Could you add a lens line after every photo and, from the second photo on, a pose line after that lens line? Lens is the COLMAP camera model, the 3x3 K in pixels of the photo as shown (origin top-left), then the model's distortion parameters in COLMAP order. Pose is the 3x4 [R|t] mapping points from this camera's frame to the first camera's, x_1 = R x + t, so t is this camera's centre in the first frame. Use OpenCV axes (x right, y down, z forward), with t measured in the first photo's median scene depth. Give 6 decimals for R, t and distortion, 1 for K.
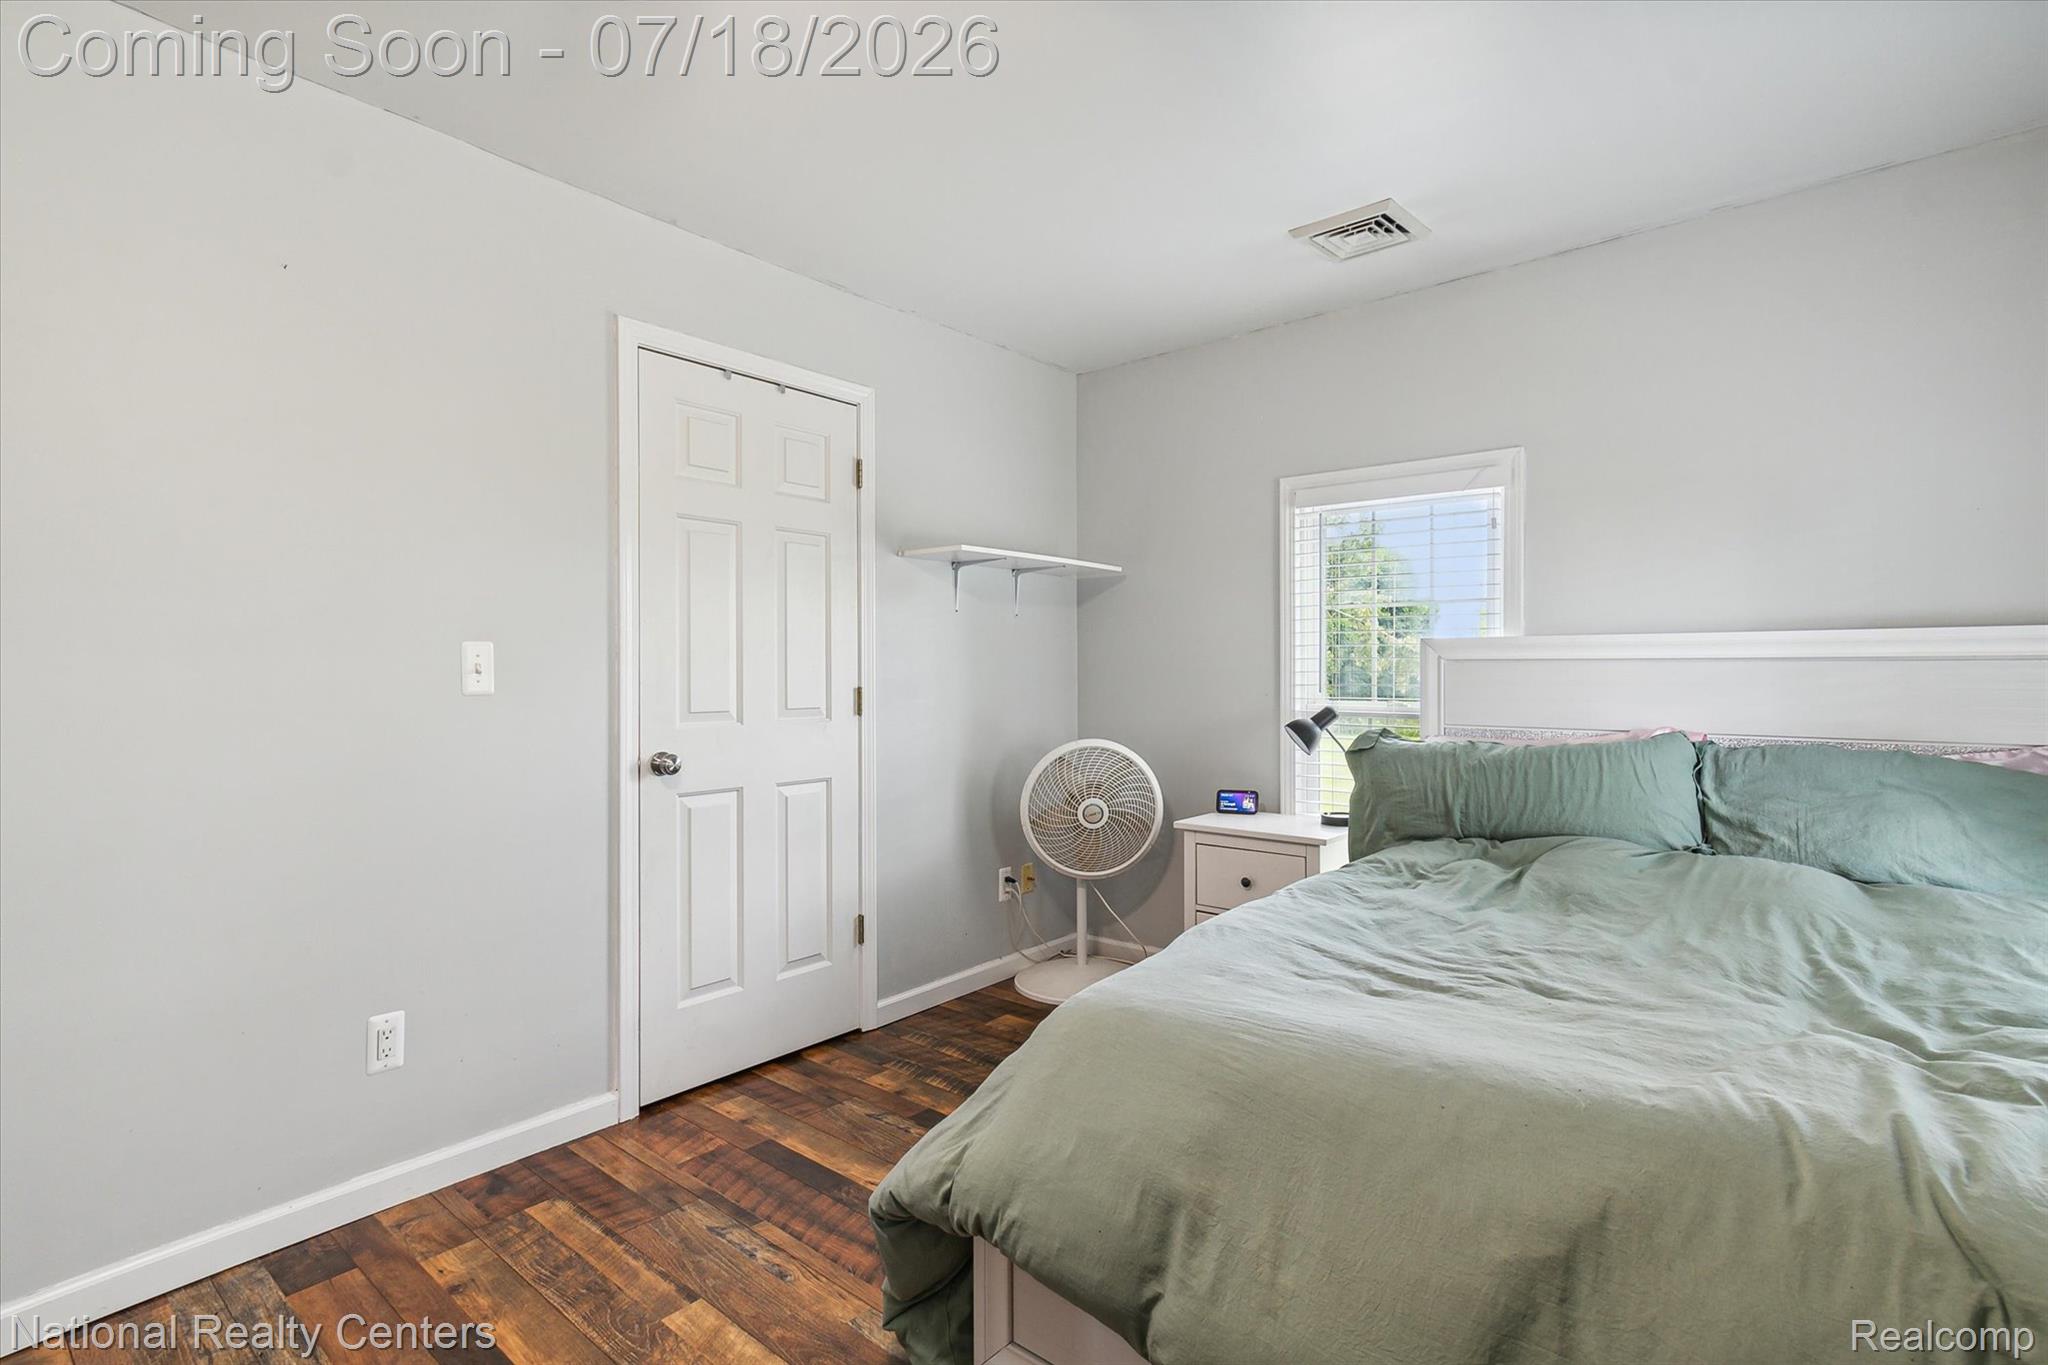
lens RADIAL K [[991.6, 0, 1021.9], [0, 991.6, 669.2], [0, 0, 1]] dist [0.010502, 0.001402]
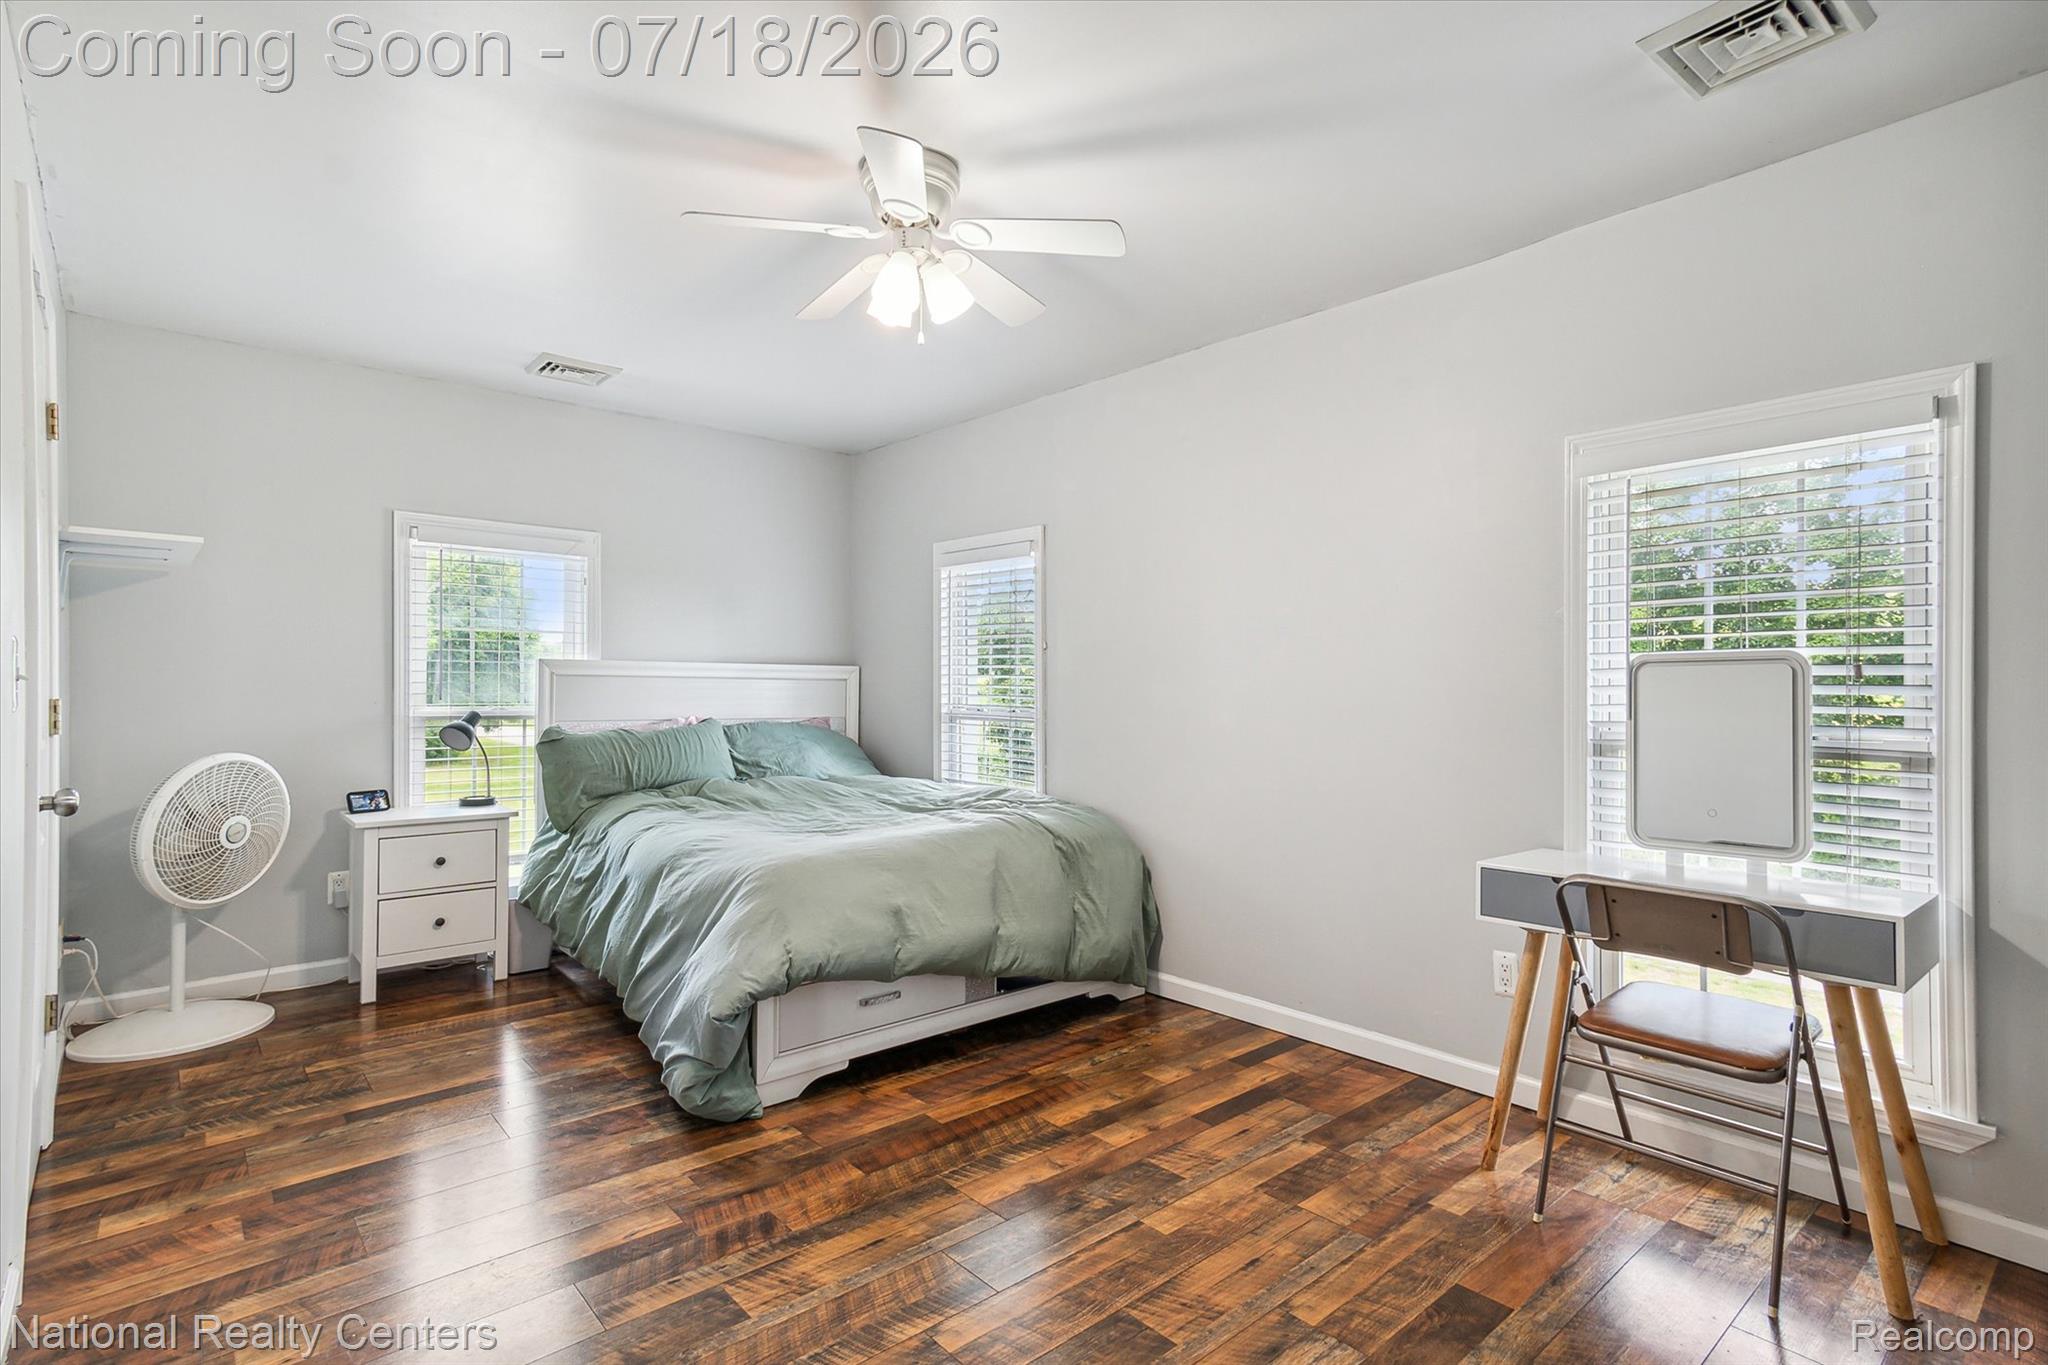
lens RADIAL K [[991.6, 0, 1022.5], [0, 991.6, 687.5], [0, 0, 1]] dist [0.010502, 0.001402]
pose [[0.144087, 0.006305, 0.989545, -0.970714], [-0.006445, 0.999964, -0.005432, 0.012780], [-0.989544, -0.005595, 0.144122, 0.176898]]
